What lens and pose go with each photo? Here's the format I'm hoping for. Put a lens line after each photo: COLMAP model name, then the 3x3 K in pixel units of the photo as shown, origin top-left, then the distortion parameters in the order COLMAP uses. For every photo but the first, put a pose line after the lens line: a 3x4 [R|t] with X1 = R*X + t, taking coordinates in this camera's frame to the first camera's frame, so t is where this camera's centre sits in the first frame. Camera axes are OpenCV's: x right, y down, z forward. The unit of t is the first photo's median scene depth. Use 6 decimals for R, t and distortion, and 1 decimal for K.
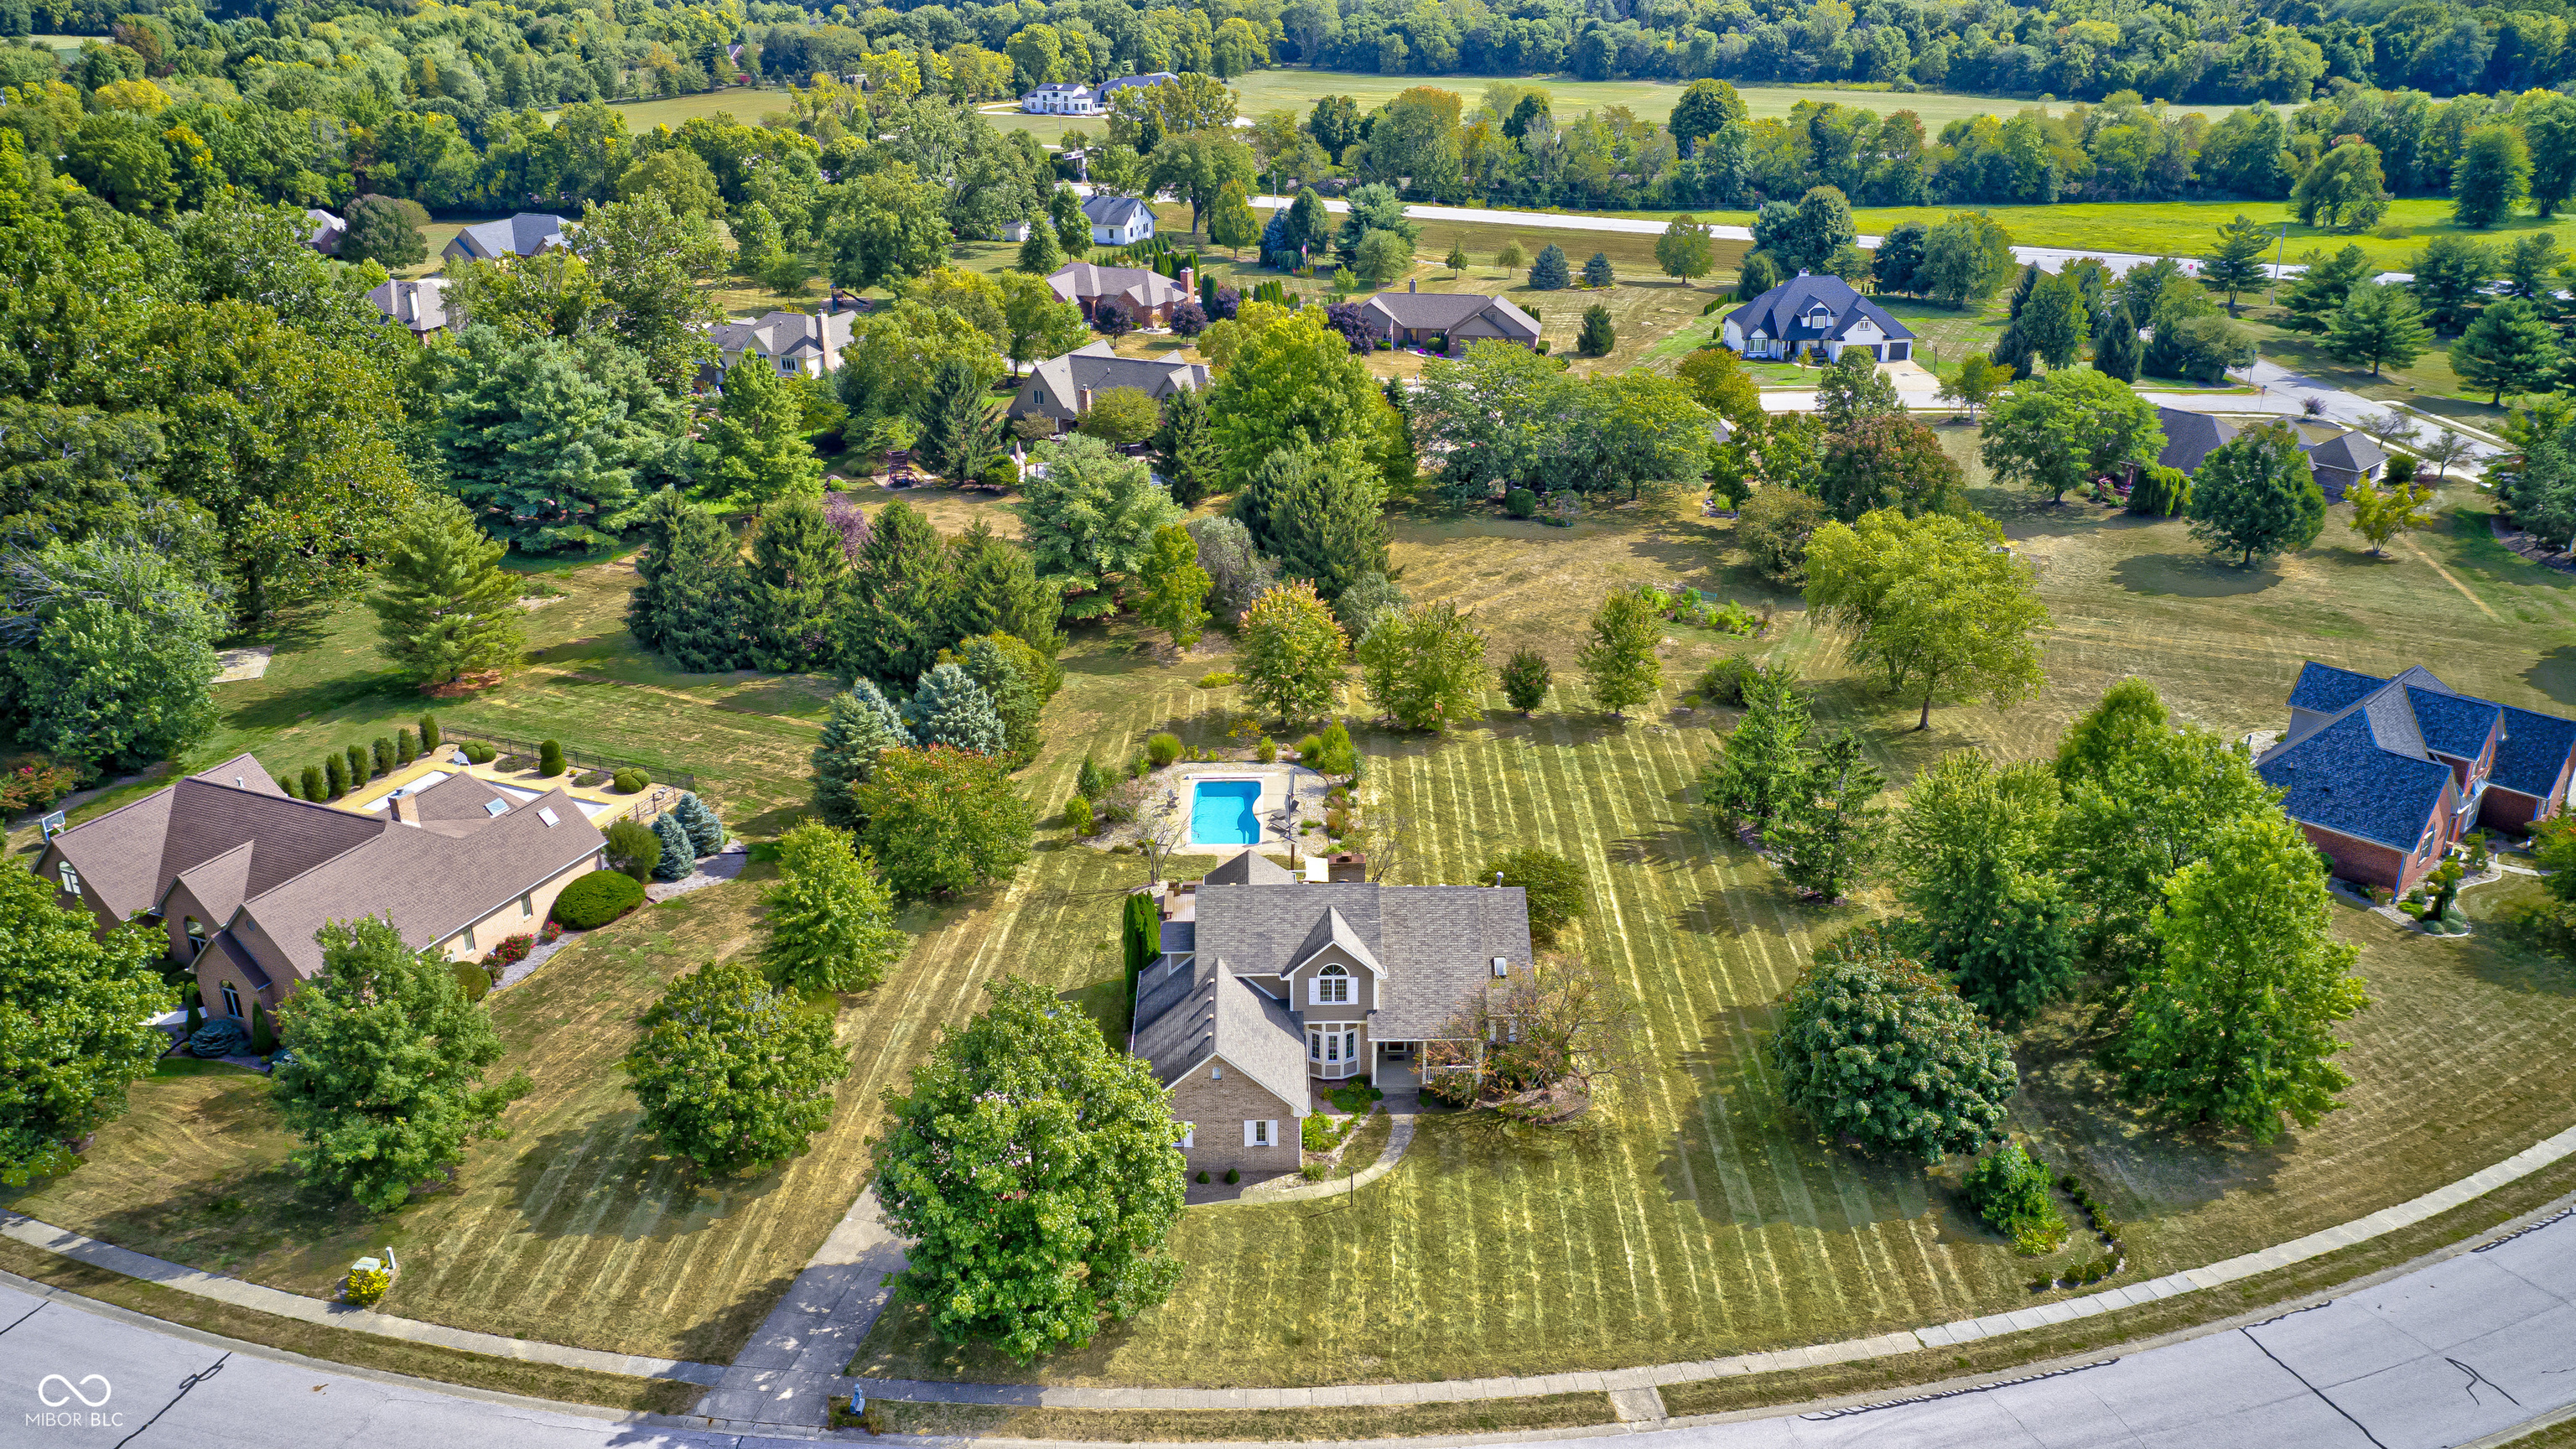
lens RADIAL K [[1985.8, 0, 1285.7], [0, 1985.8, 711.1], [0, 0, 1]] dist [-0.016926, 0.005914]
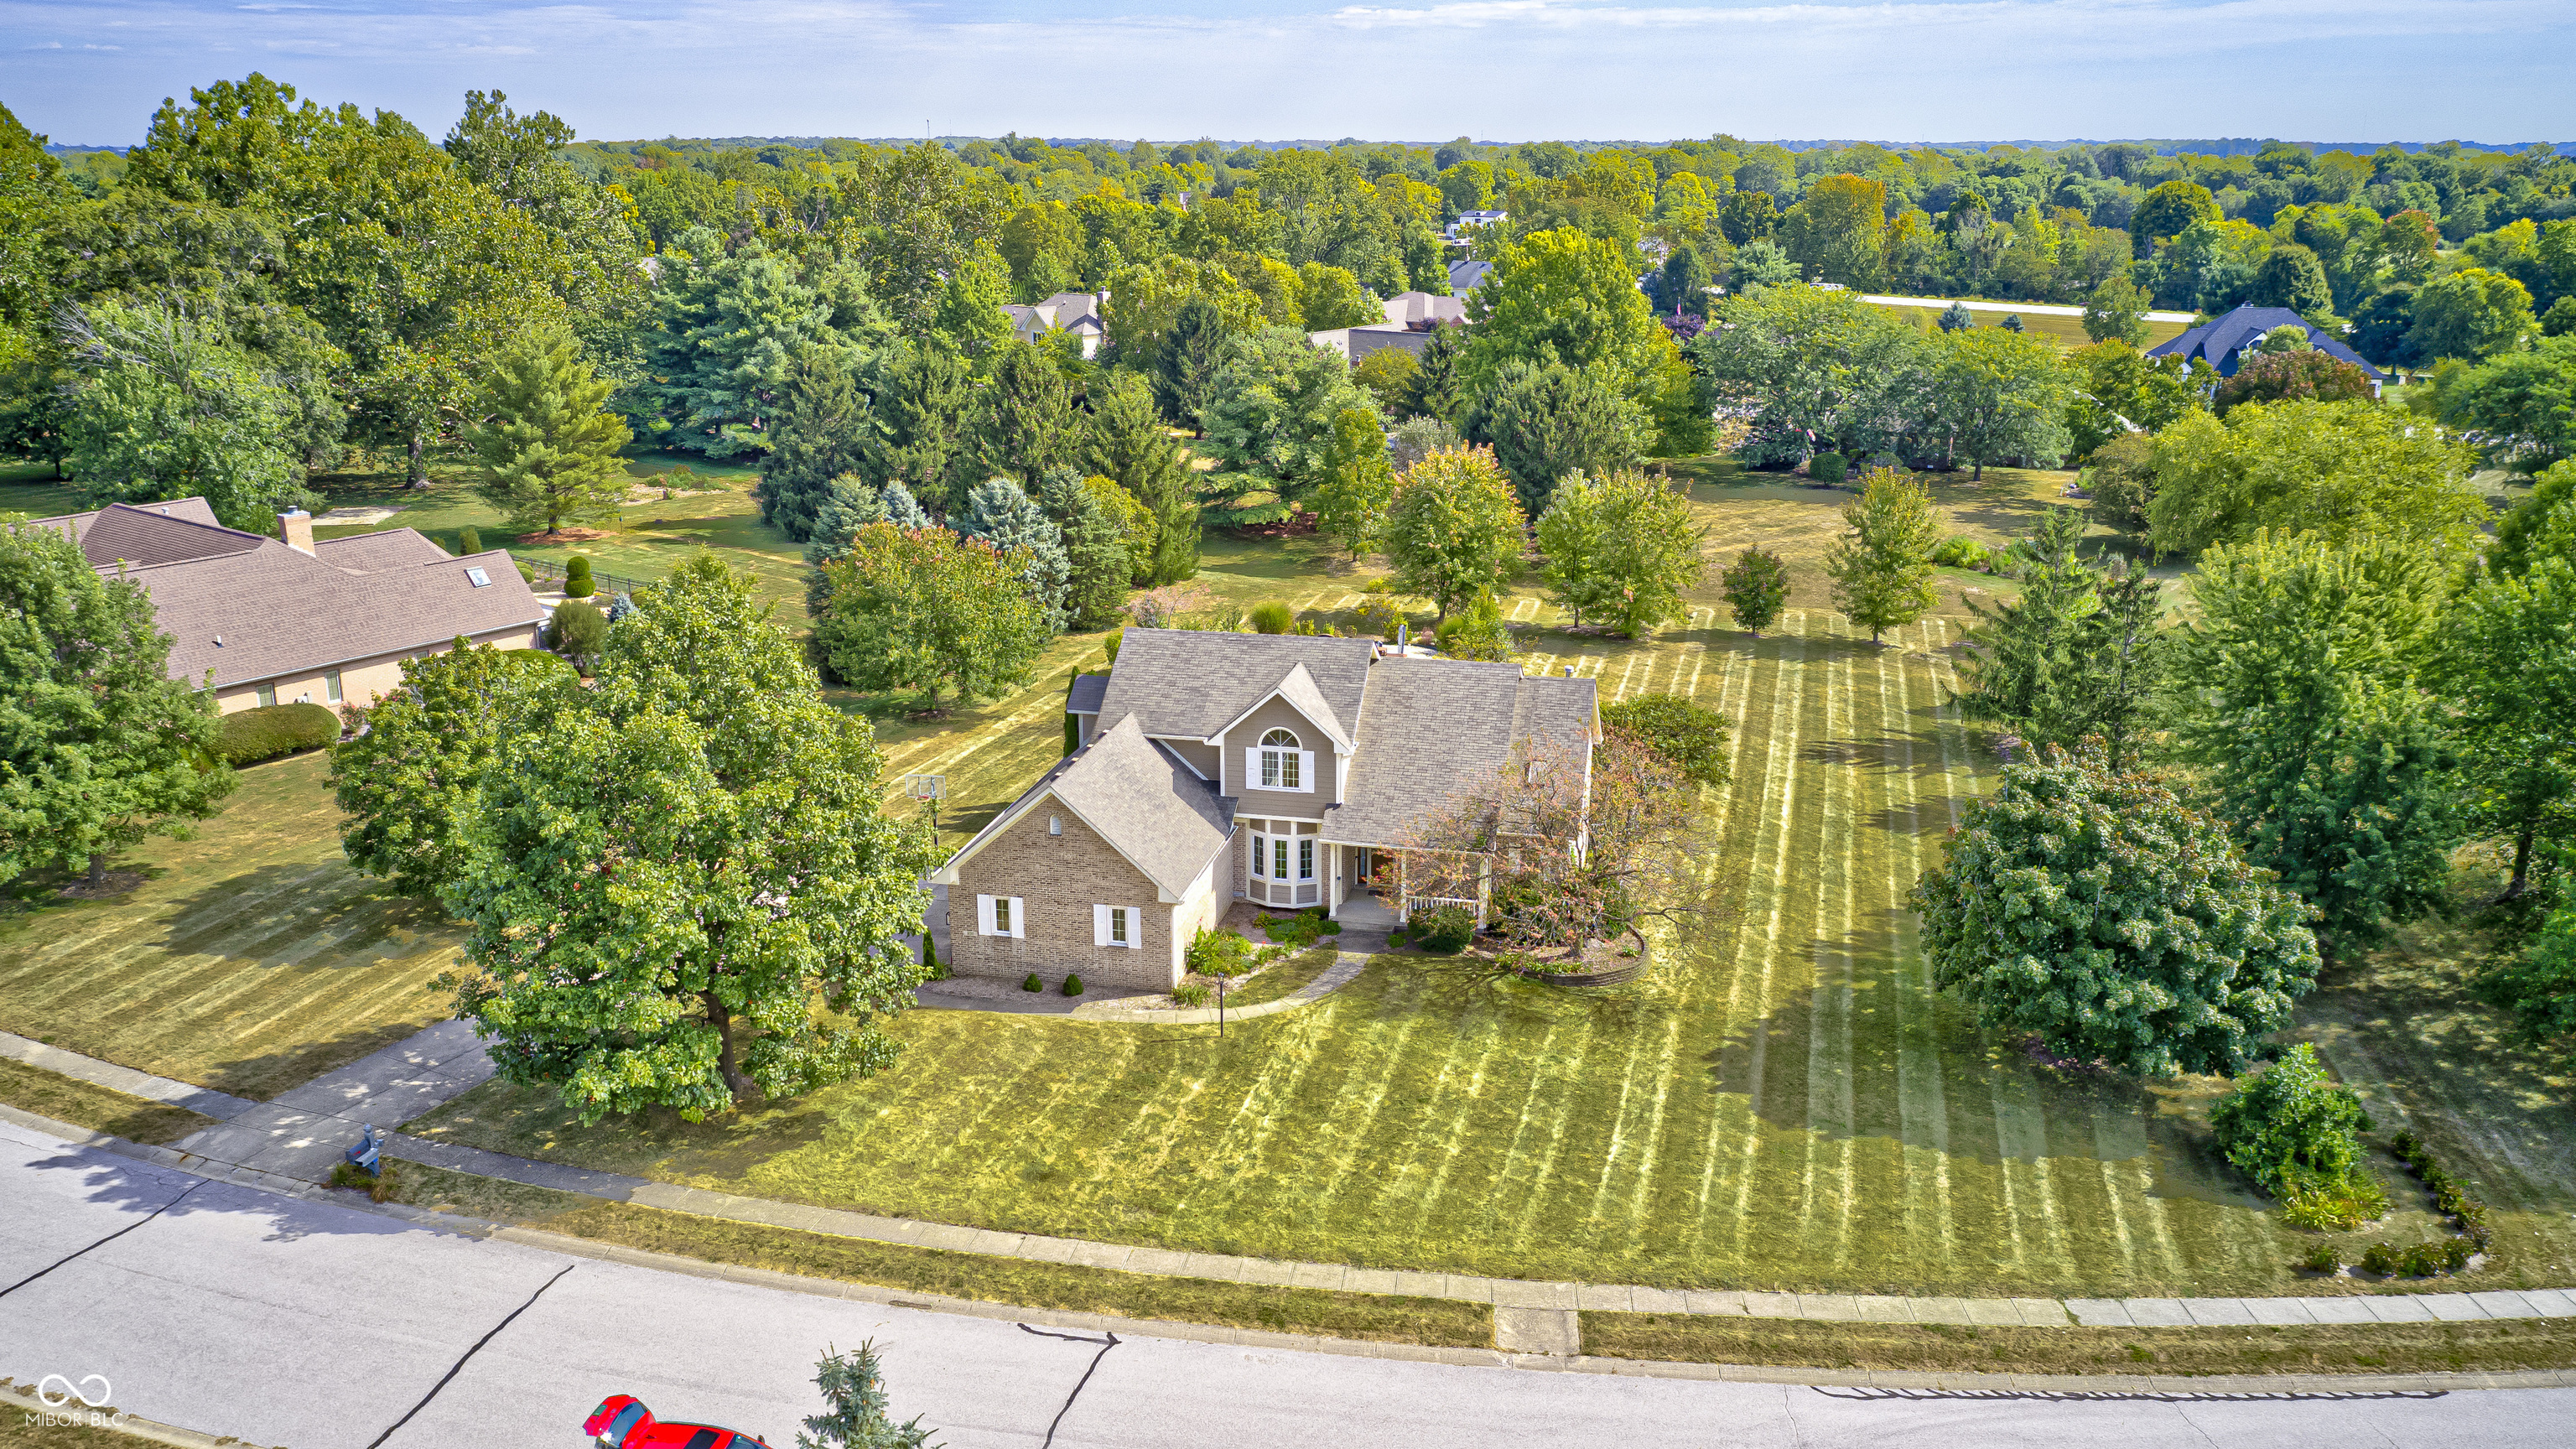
lens RADIAL K [[1985.5, 0, 1288.0], [0, 1985.5, 724.5], [0, 0, 1]] dist [-0.018593, 0.012555]
pose [[0.972009, 0.072063, -0.223621, 0.137501], [-0.093456, 0.991850, -0.086596, 0.139730], [0.215558, 0.105071, 0.970822, 0.238510]]
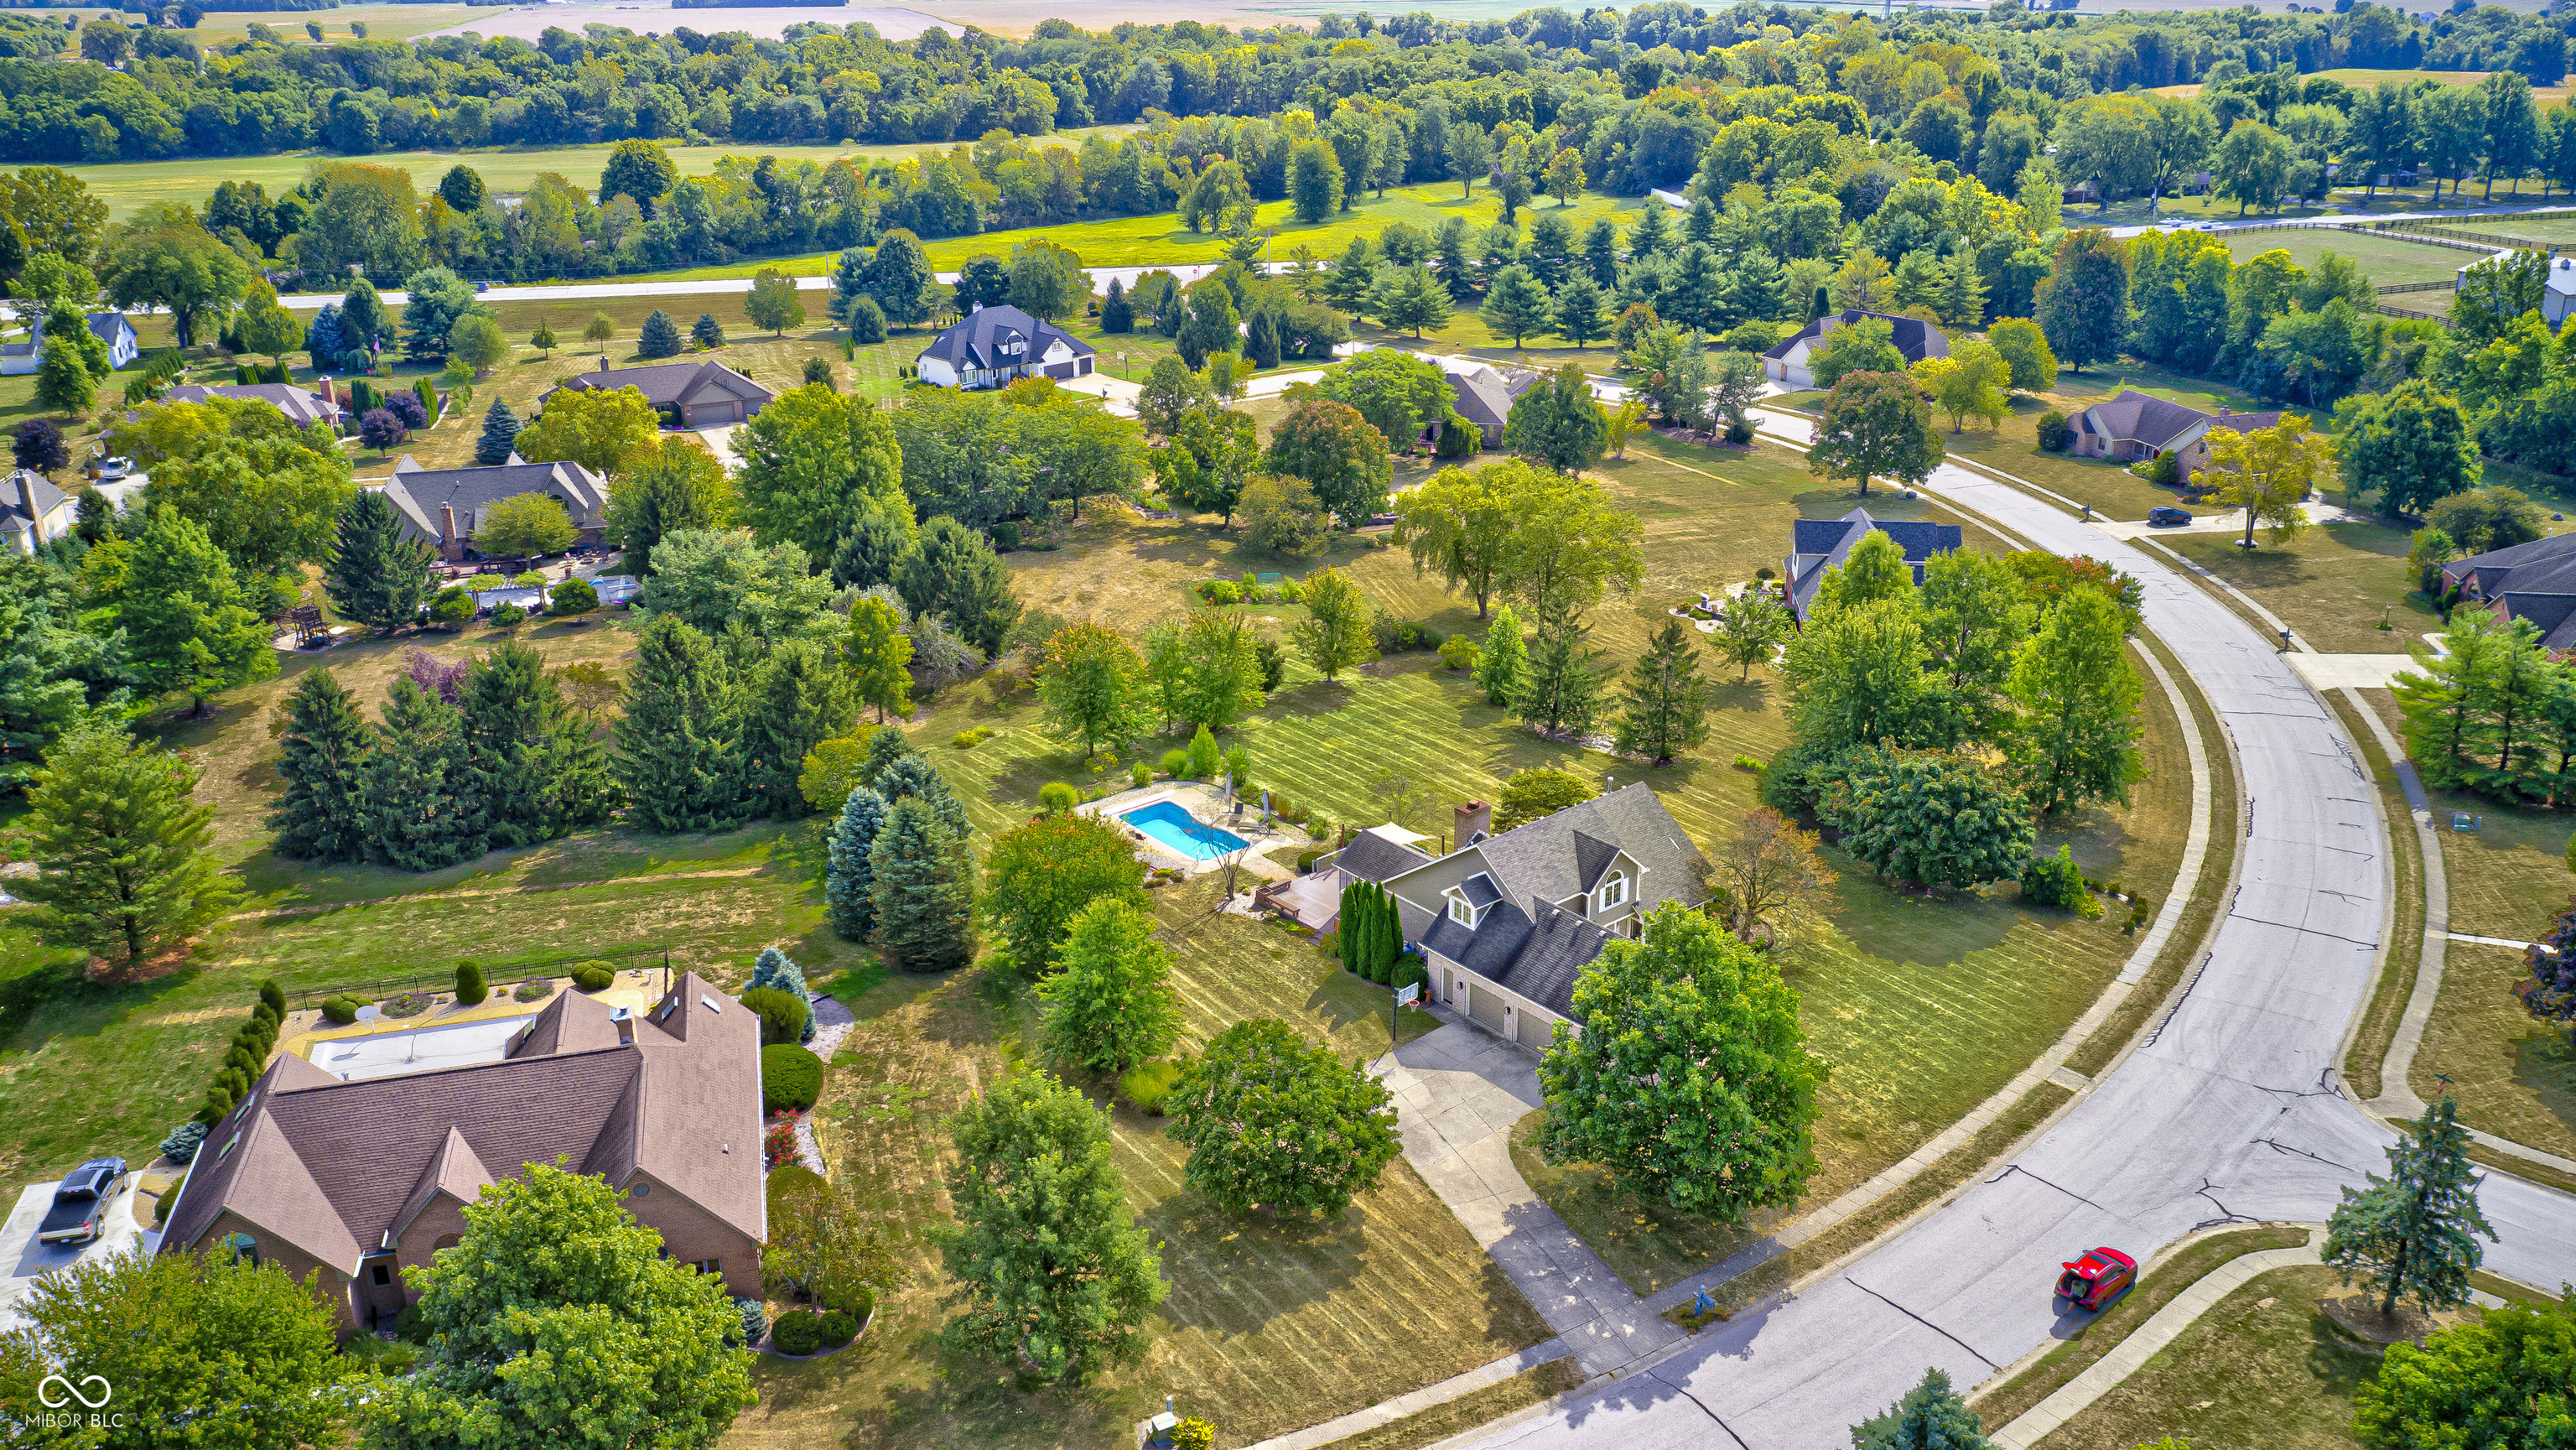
lens RADIAL K [[1985.7, 0, 1288.0], [0, 1985.7, 725.0], [0, 0, 1]] dist [-0.018593, 0.012555]
pose [[0.783819, -0.223442, 0.579398, -0.581957], [0.234949, 0.970371, 0.056377, -0.049042], [-0.574828, 0.091940, 0.813093, 0.119936]]
